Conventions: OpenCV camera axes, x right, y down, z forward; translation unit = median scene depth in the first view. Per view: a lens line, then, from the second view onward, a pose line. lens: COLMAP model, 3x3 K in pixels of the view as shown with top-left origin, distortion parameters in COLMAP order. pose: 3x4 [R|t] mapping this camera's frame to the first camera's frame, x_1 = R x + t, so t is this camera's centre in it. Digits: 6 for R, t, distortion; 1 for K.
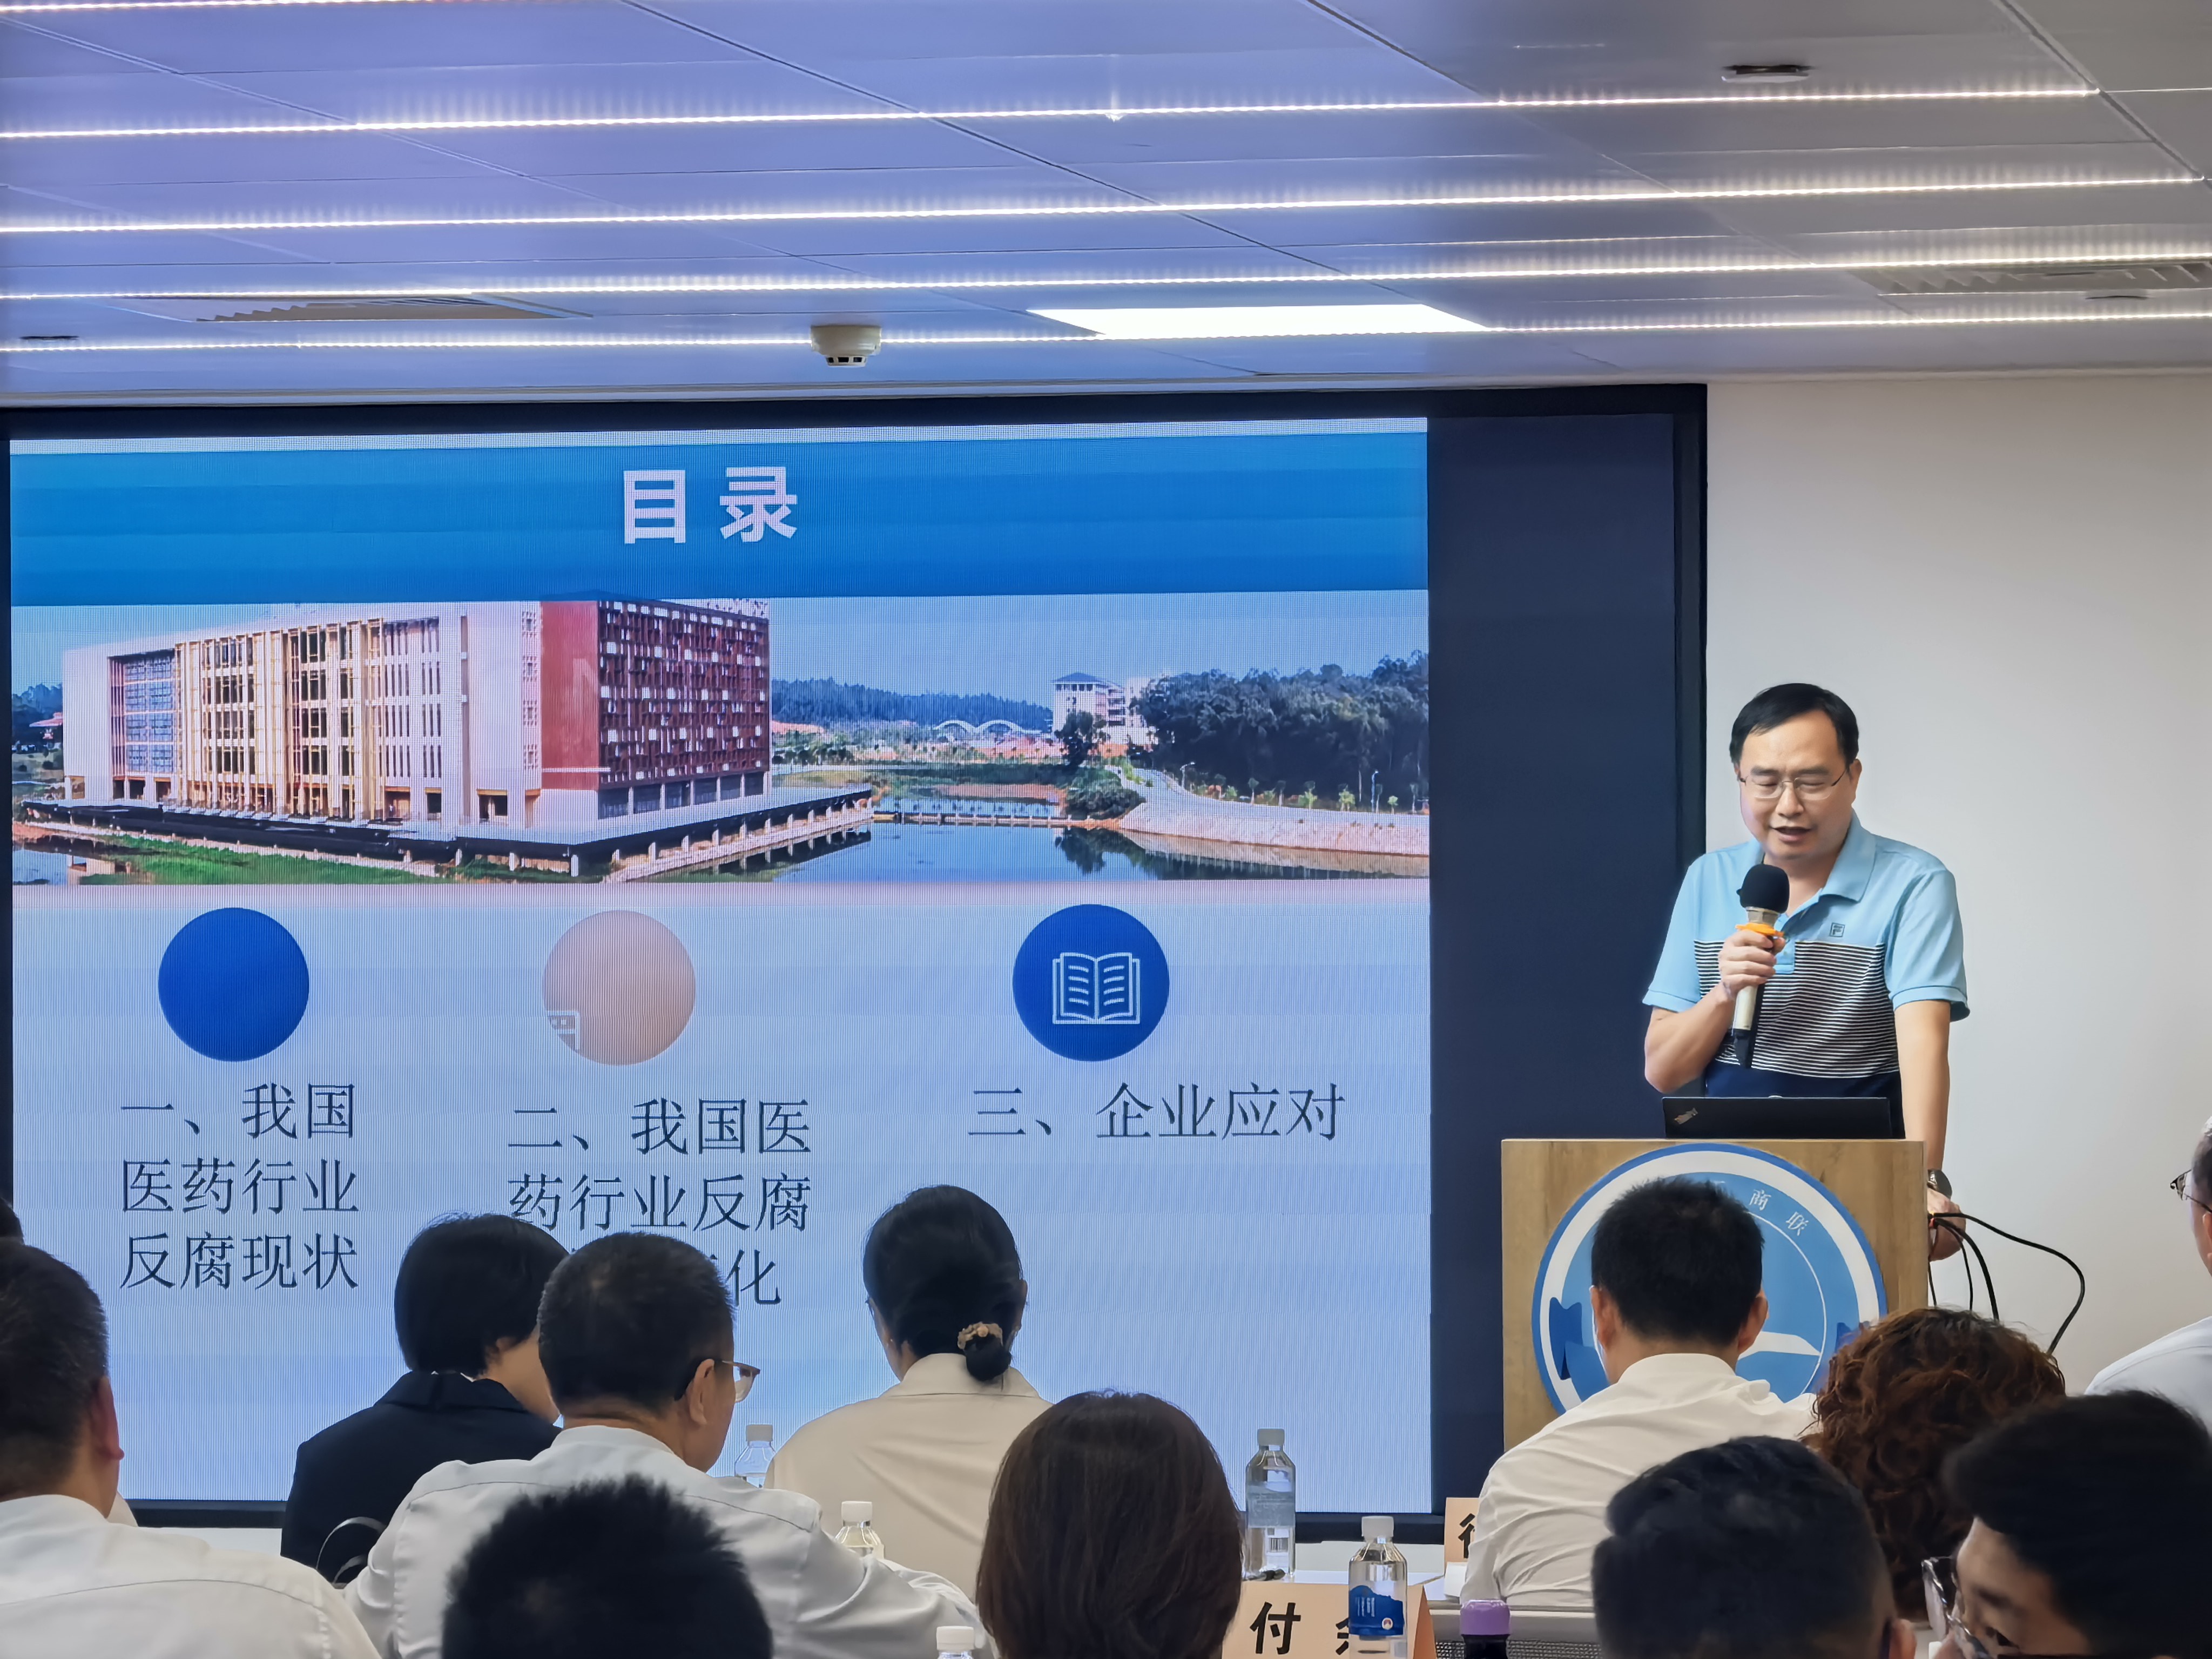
lens RADIAL K [[8465.7, 0, 1116.2], [0, 8465.7, 836.1], [0, 0, 1]] dist [0.062610, 0.000000]
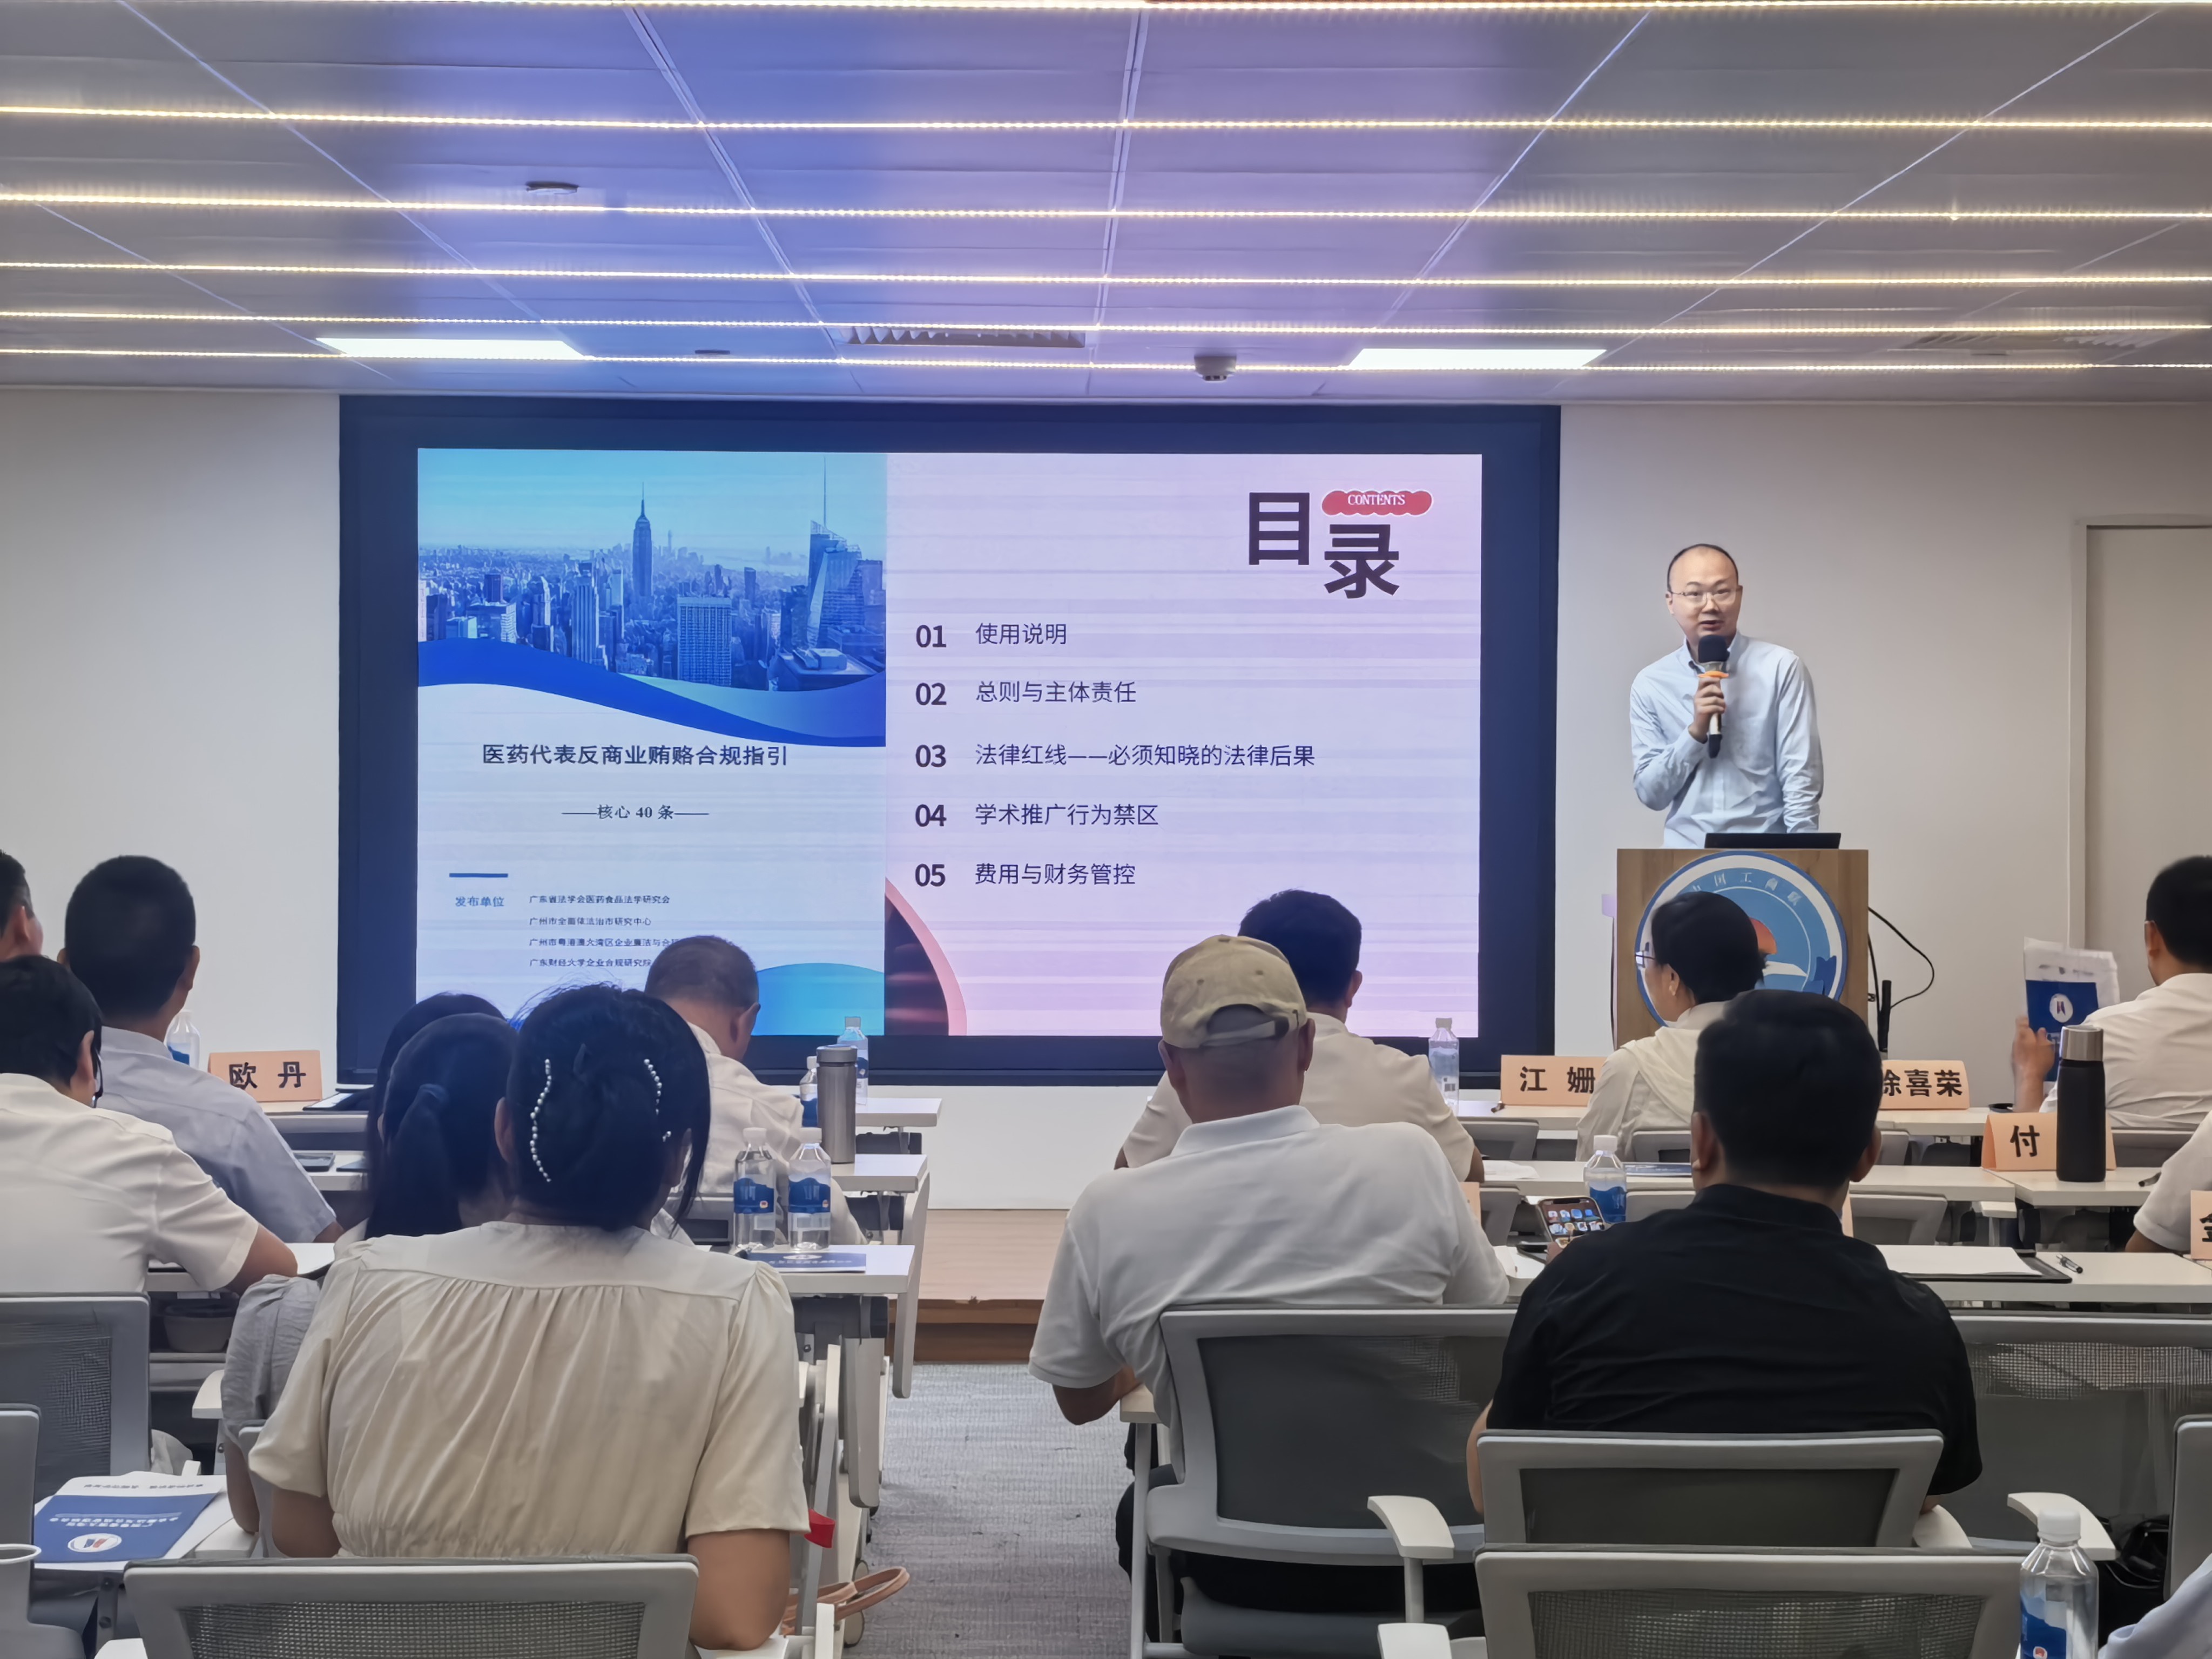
lens RADIAL K [[4777.5, 0, 1142.4], [0, 4777.5, 787.1], [0, 0, 1]] dist [0.258698, 0.000000]
pose [[0.974611, 0.003968, 0.223868, -0.283383], [-0.008593, 0.999769, 0.019688, 0.006074], [-0.223739, -0.021112, 0.974421, 0.099130]]
